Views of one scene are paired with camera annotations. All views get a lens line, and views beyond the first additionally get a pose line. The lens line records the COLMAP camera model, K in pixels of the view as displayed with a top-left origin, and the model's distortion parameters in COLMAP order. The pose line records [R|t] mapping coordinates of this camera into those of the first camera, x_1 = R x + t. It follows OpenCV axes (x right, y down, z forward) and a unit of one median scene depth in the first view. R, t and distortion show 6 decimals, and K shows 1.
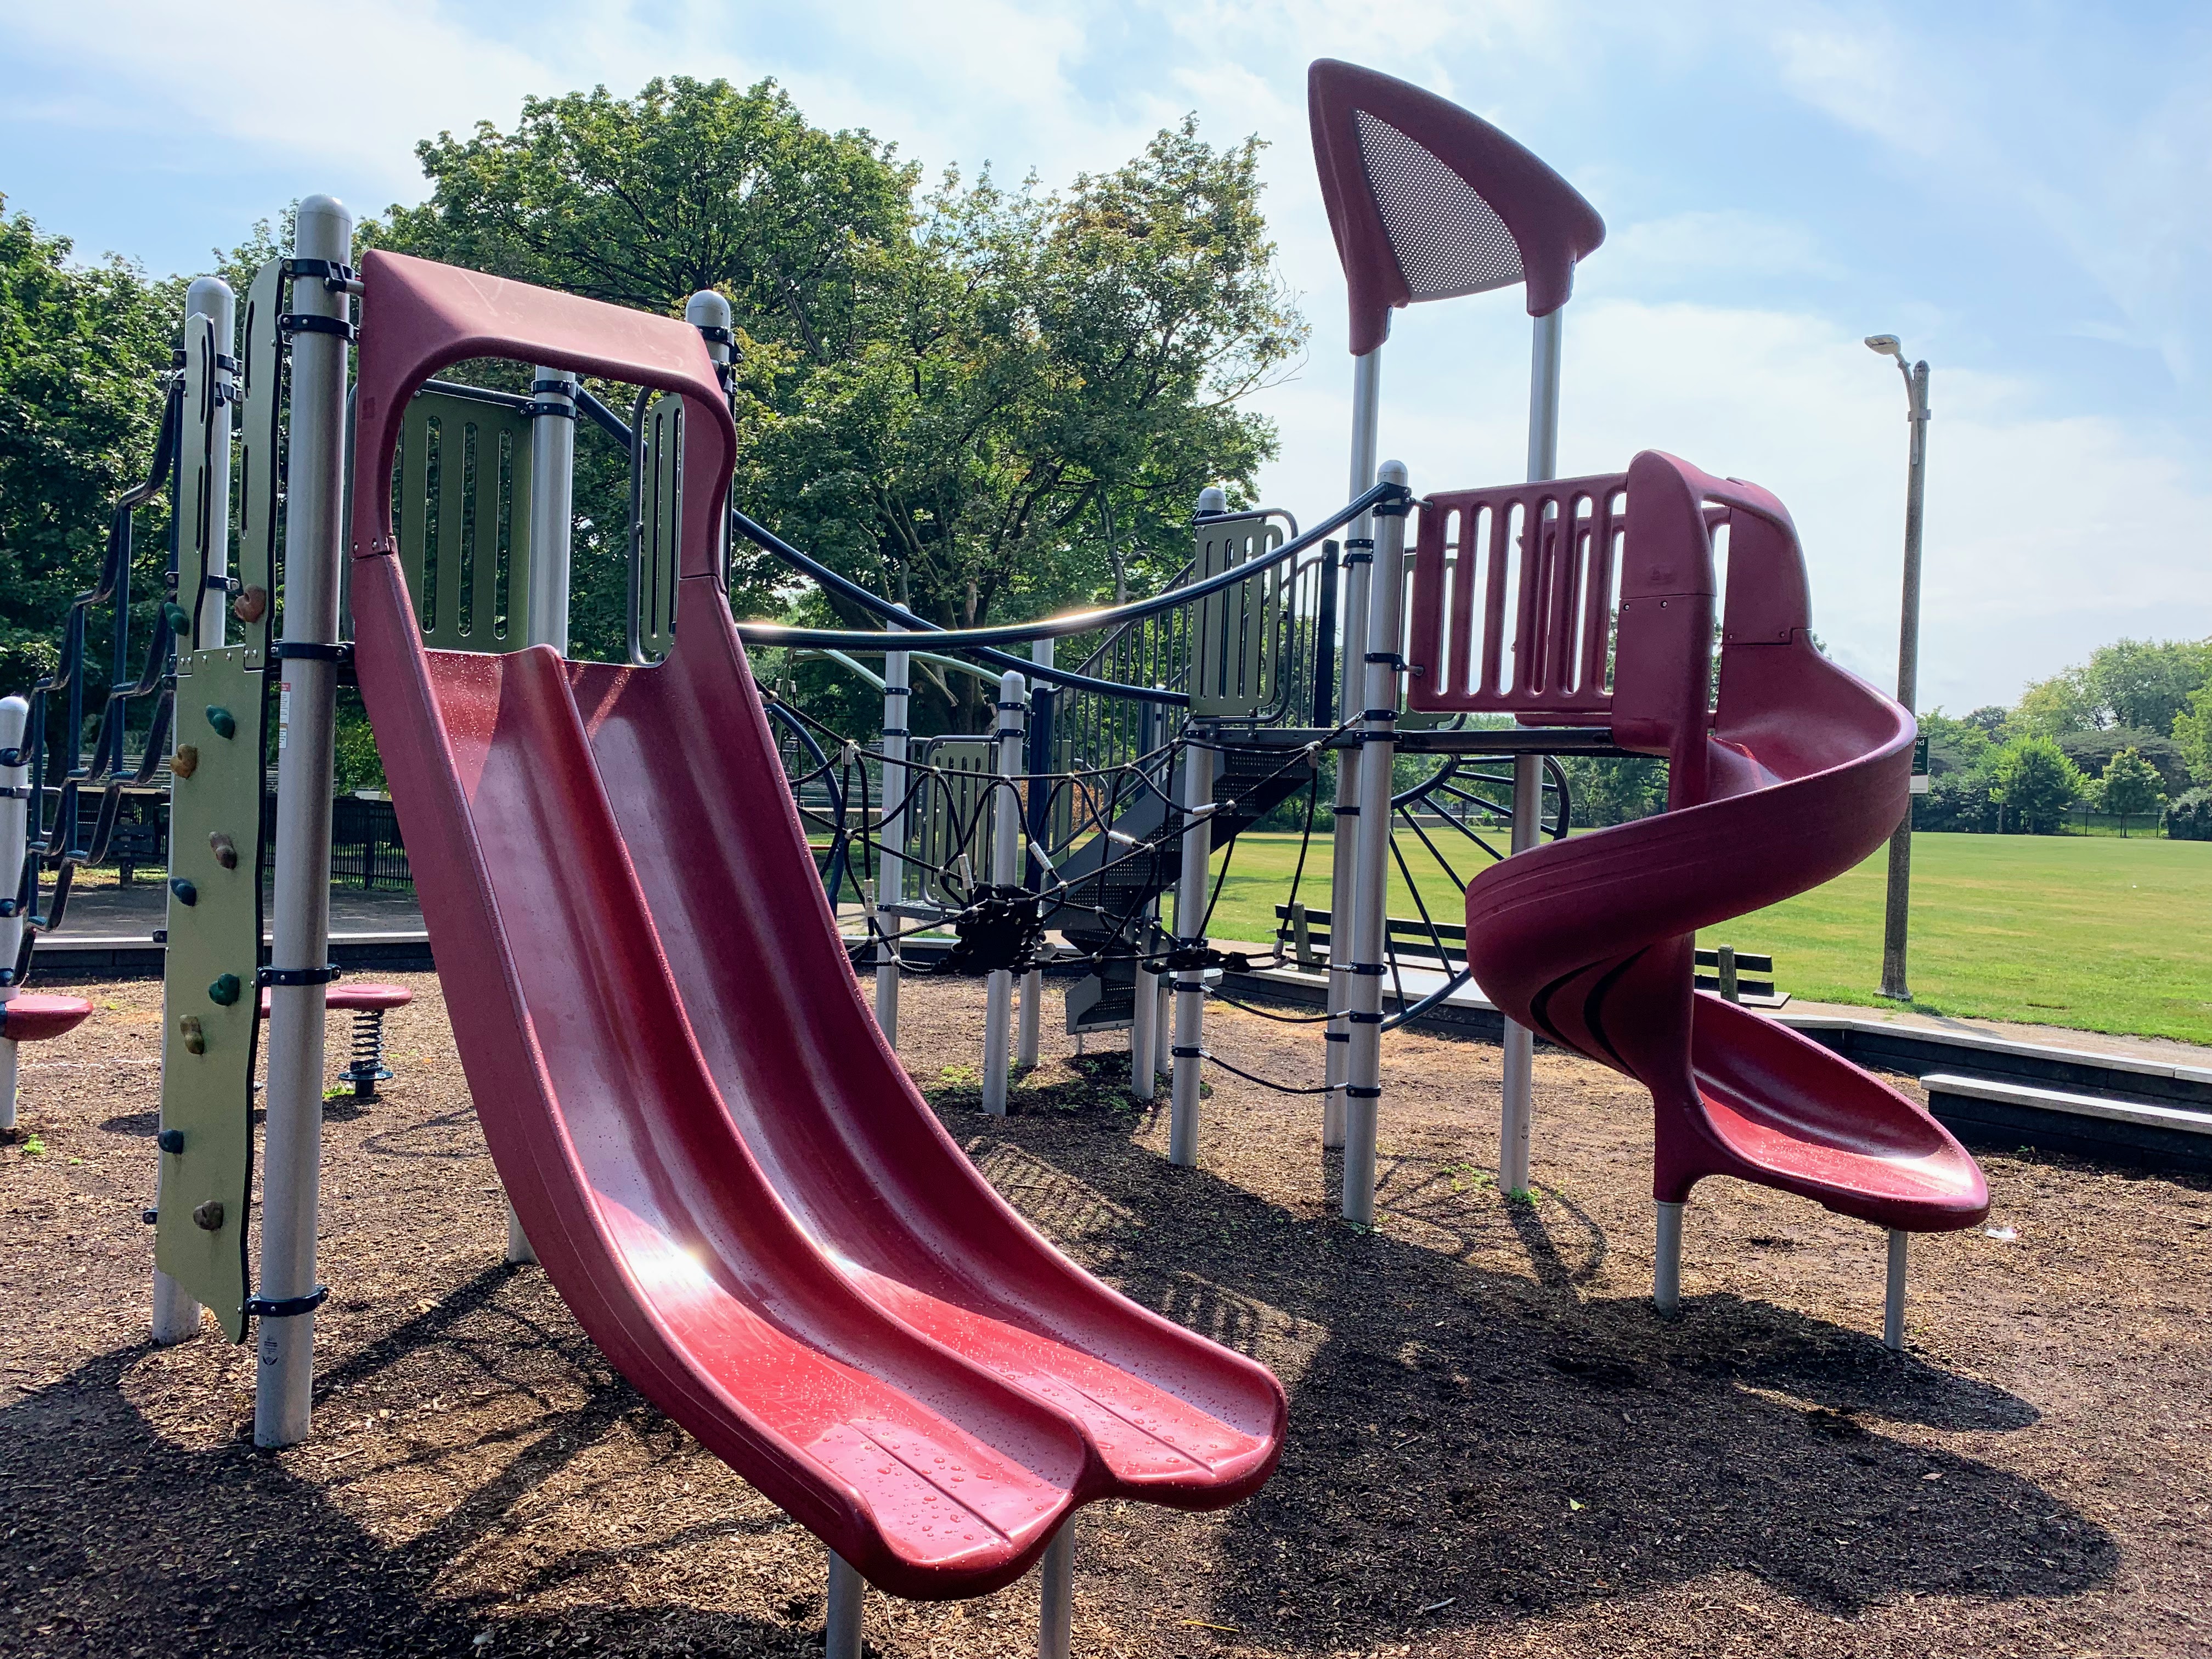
lens RADIAL K [[1656.1, 0, 1106.0], [0, 1656.1, 829.5], [0, 0, 1]] dist [0.004366, -0.000720]
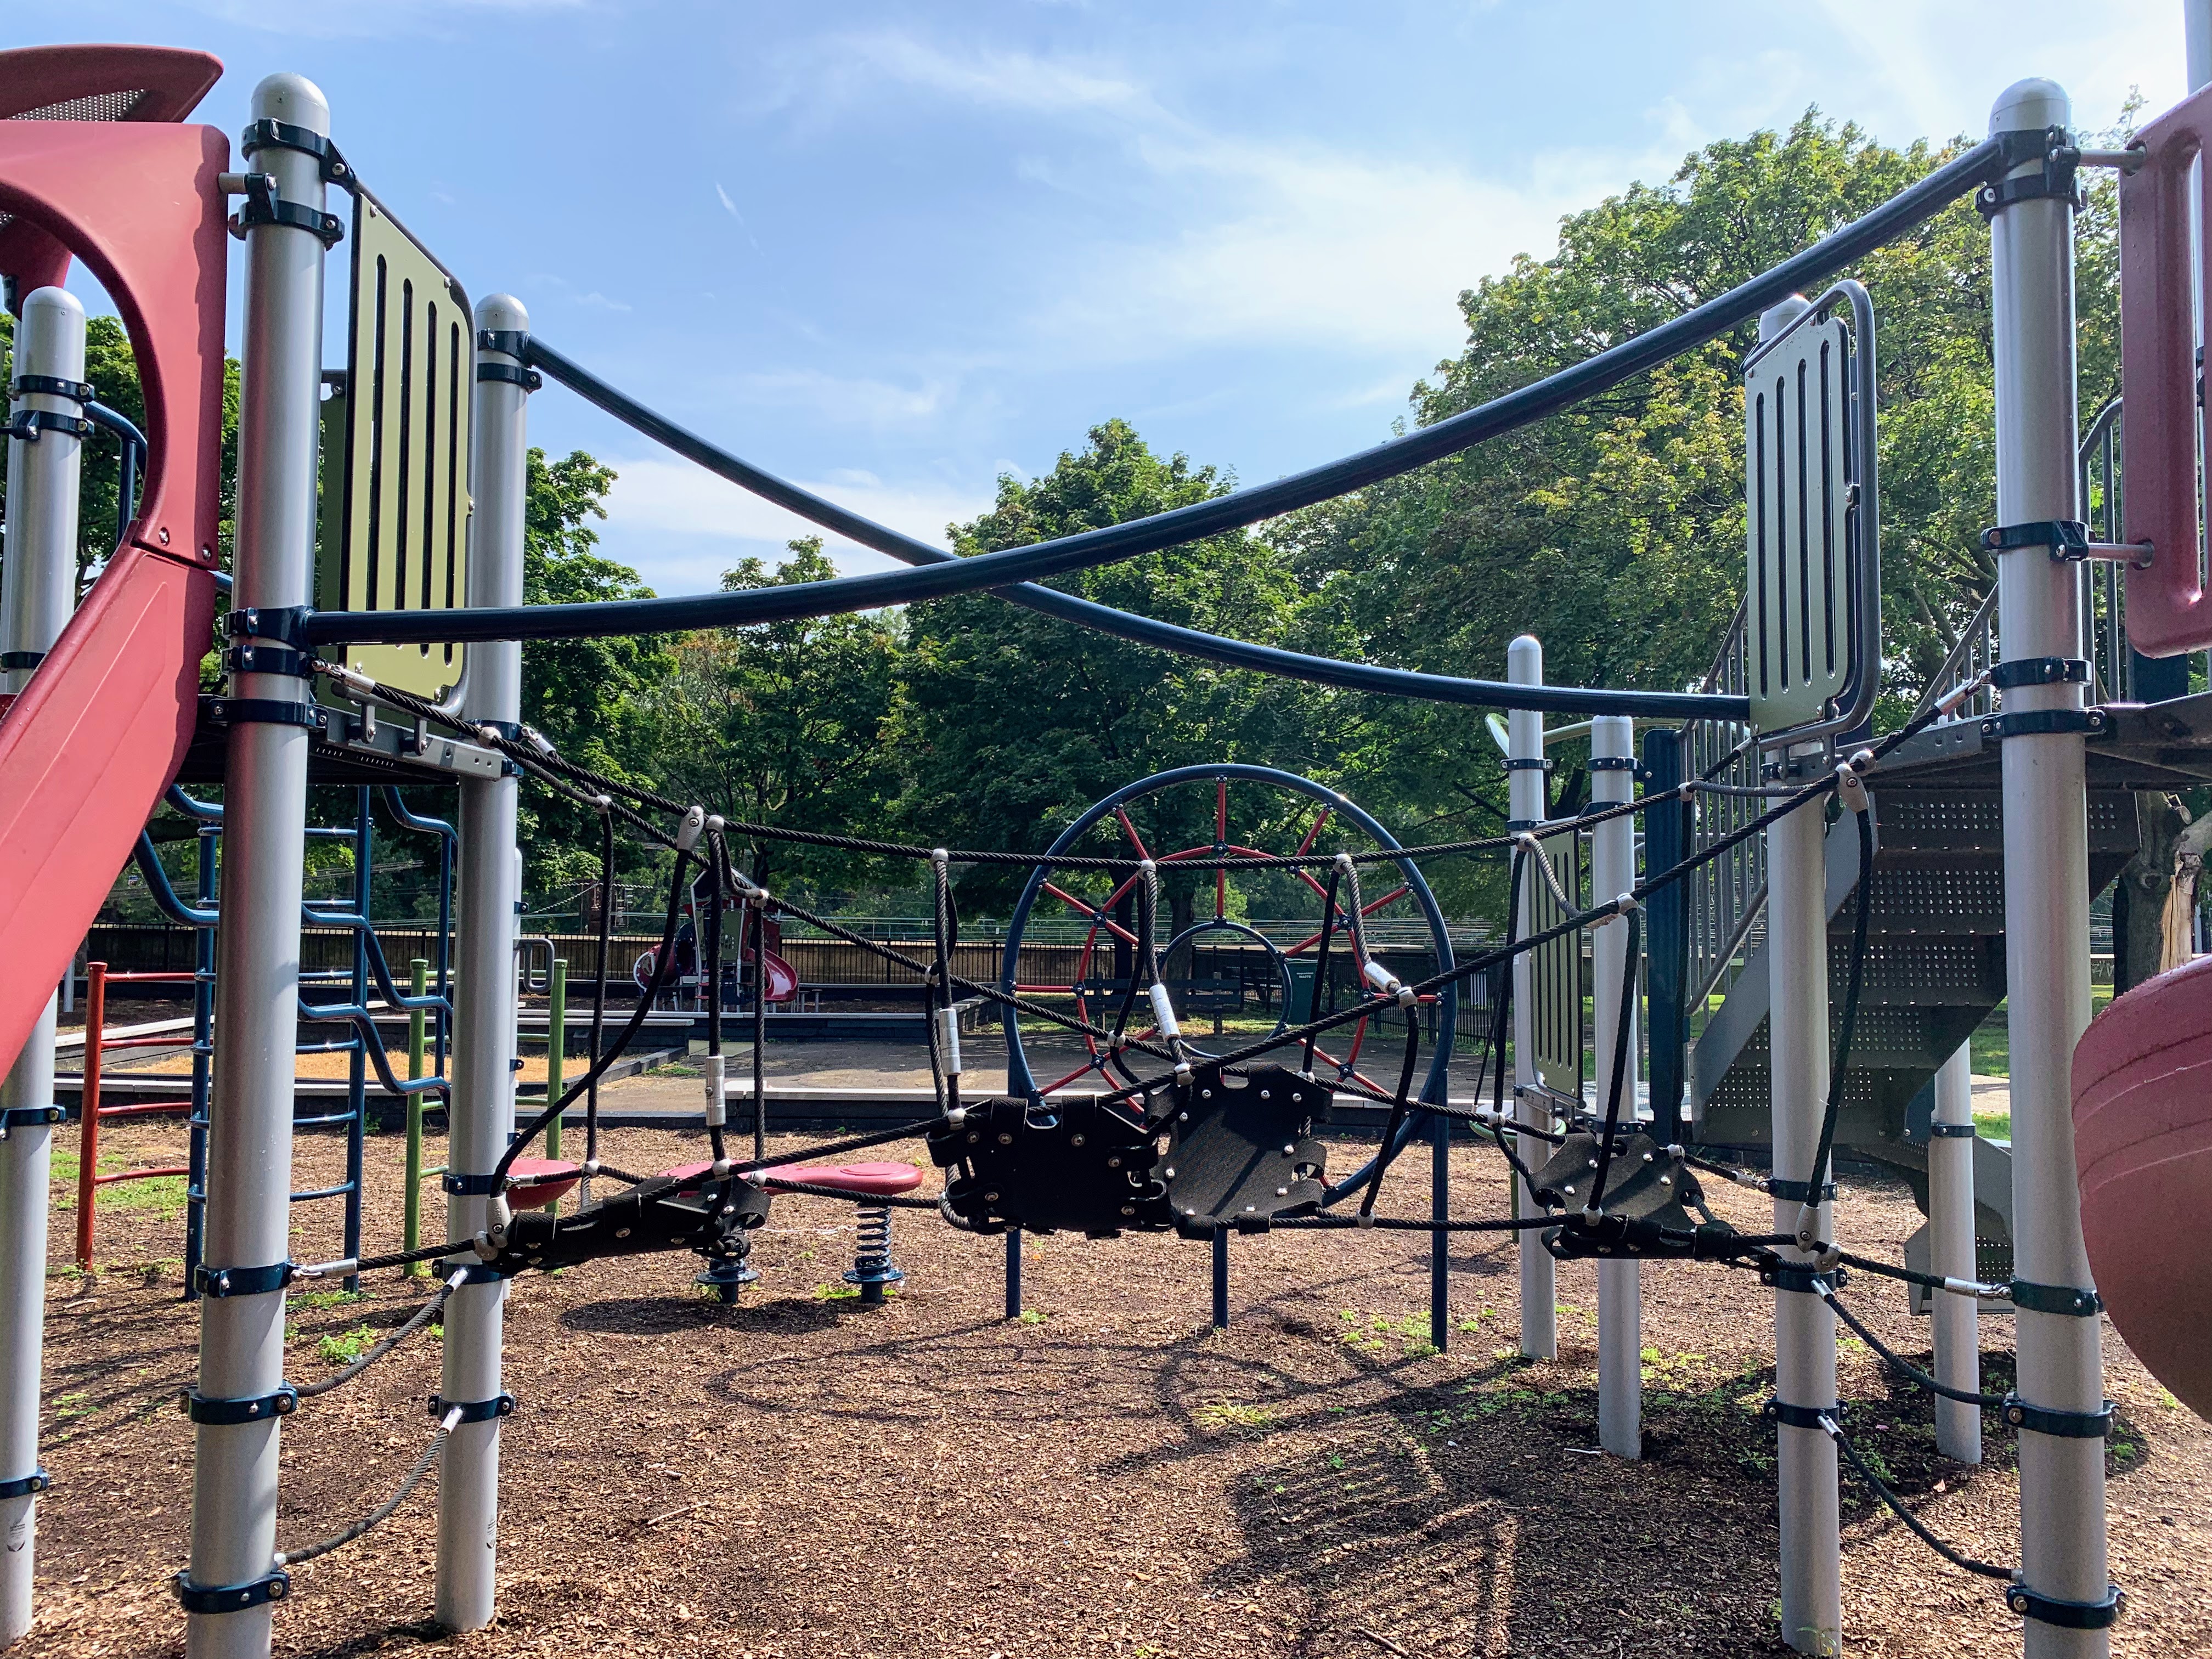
lens RADIAL K [[1639.1, 0, 1106.0], [0, 1639.1, 829.5], [0, 0, 1]] dist [-0.036393, -0.003587]
pose [[0.732366, -0.074776, -0.676793, 0.075085], [0.012665, 0.995276, -0.096259, 0.001419], [0.680794, 0.061925, 0.729853, 0.155901]]
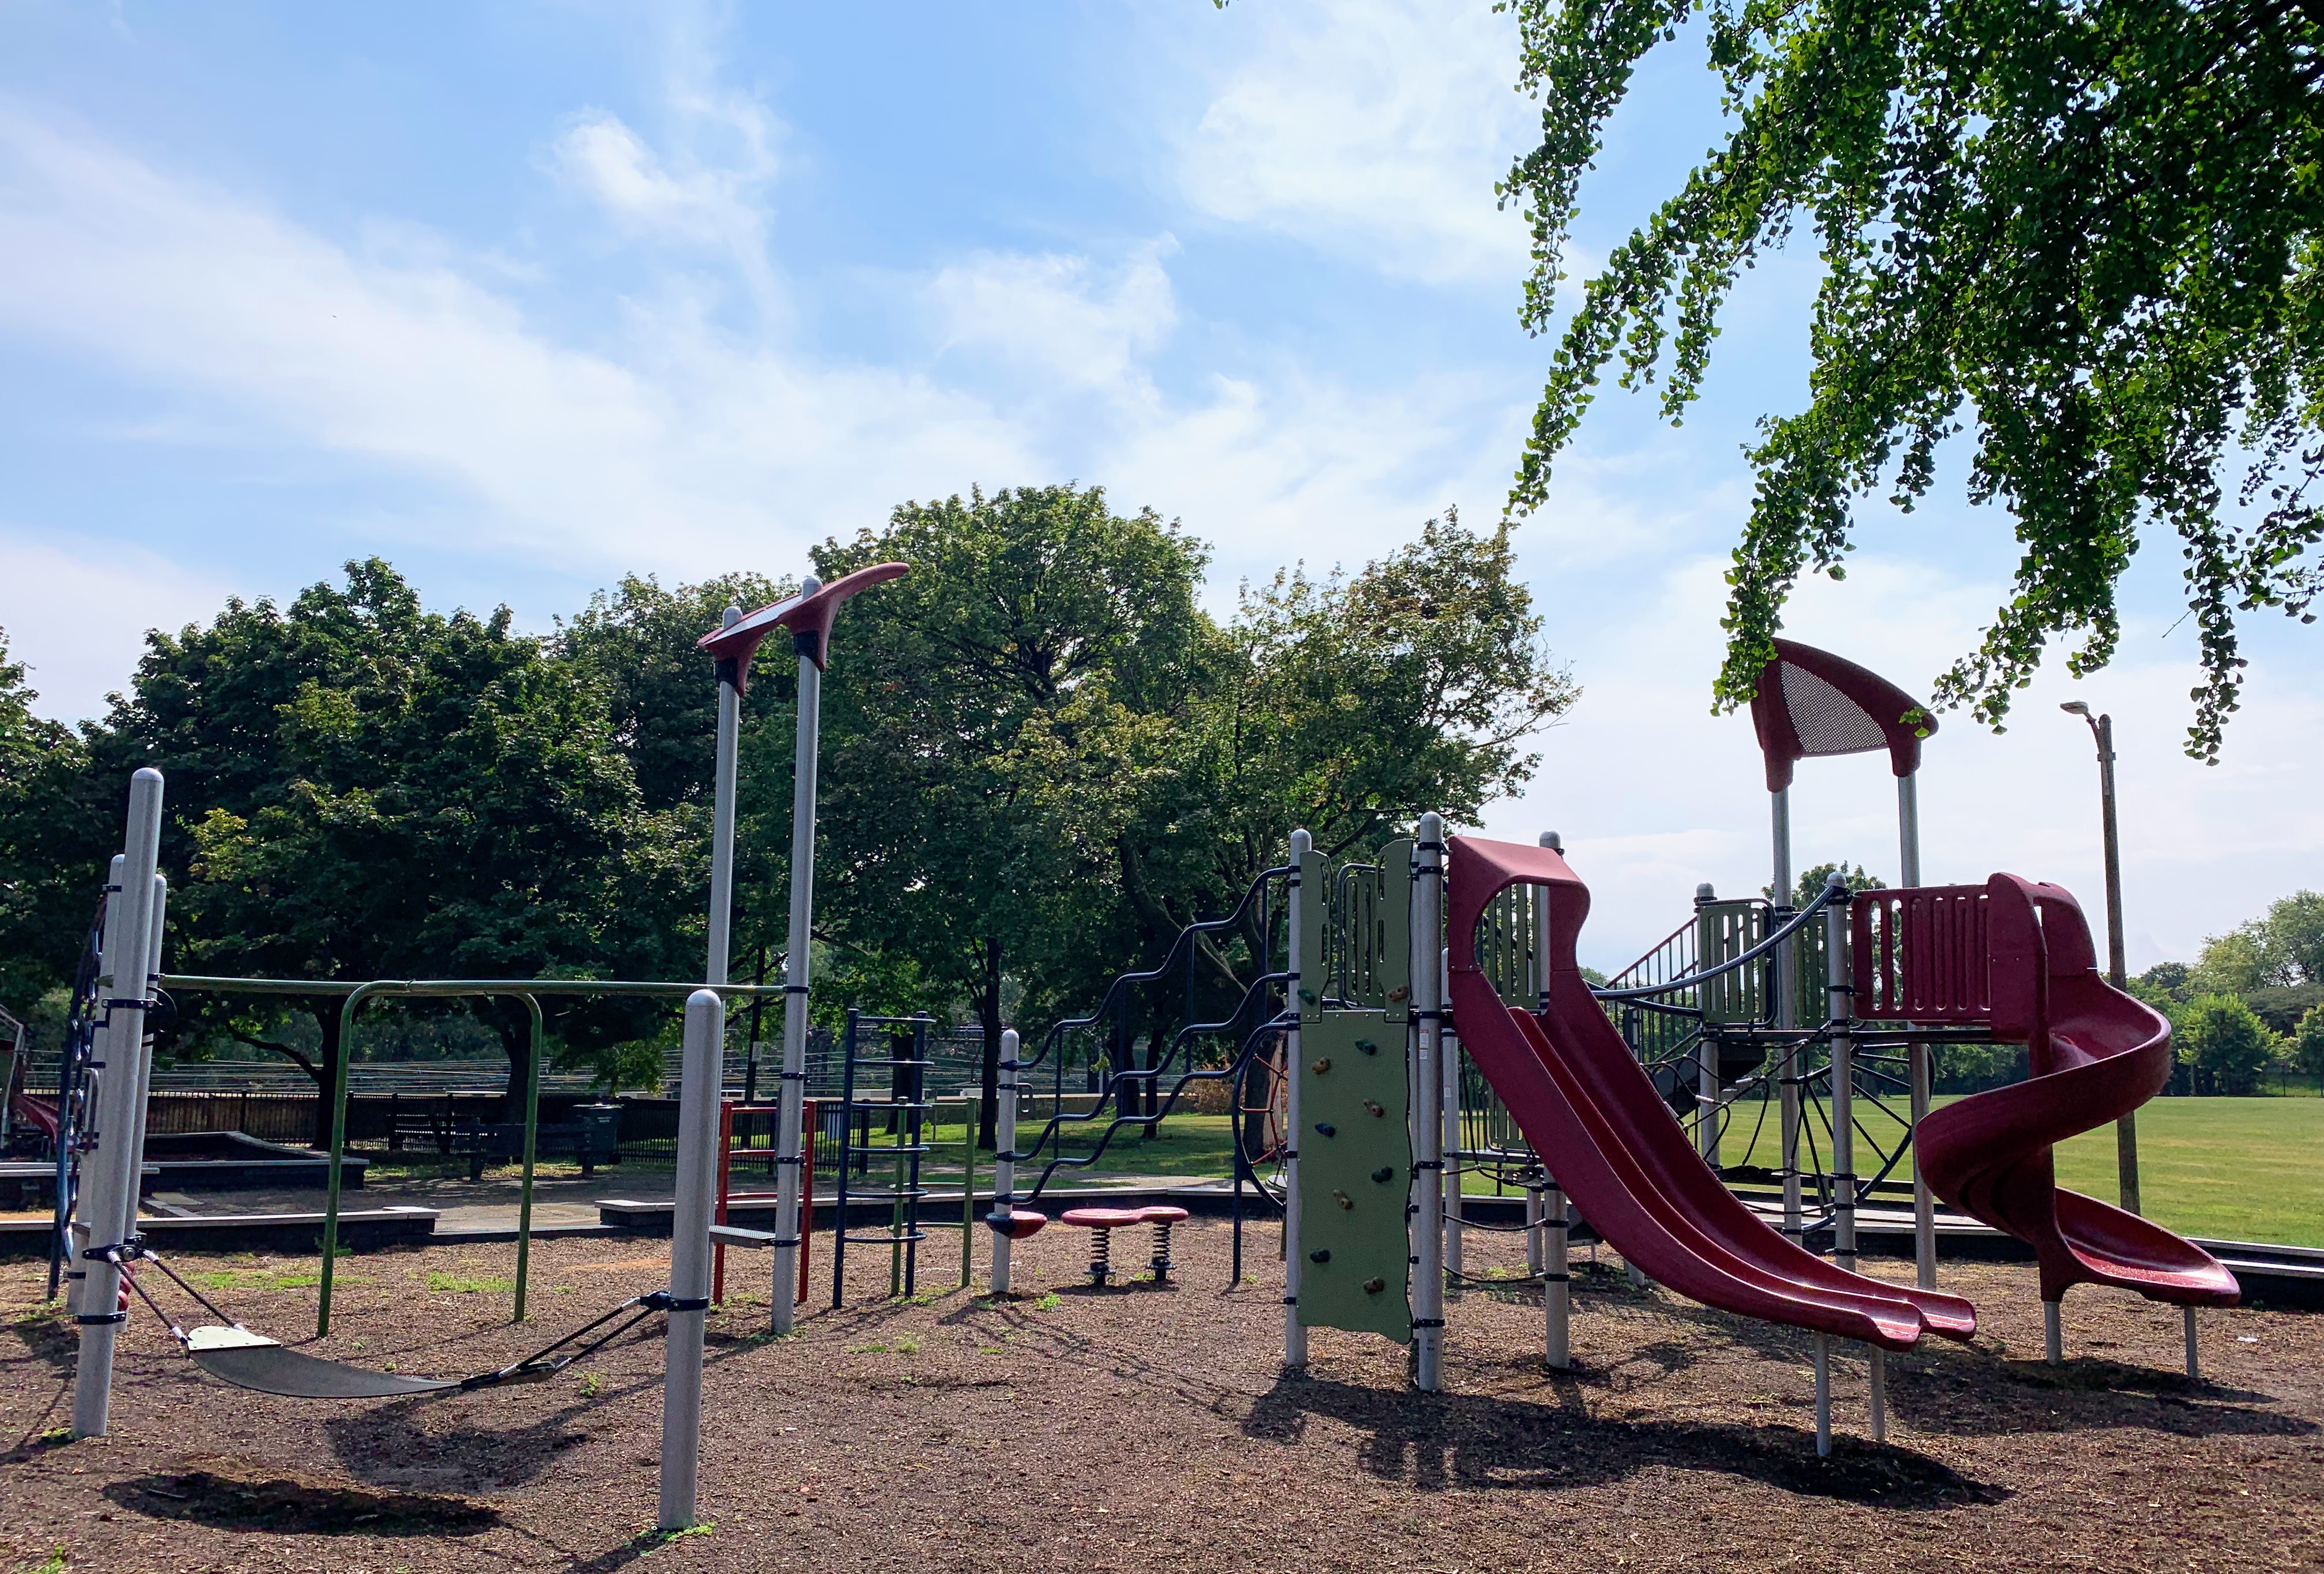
lens RADIAL K [[1750.4, 0, 1165.4], [0, 1750.4, 873.6], [0, 0, 1]] dist [0.067328, -0.076878]
pose [[0.999375, -0.027393, -0.022337, -0.137303], [0.024098, 0.990368, -0.136344, 0.002814], [0.025857, 0.135721, 0.990410, -0.237830]]
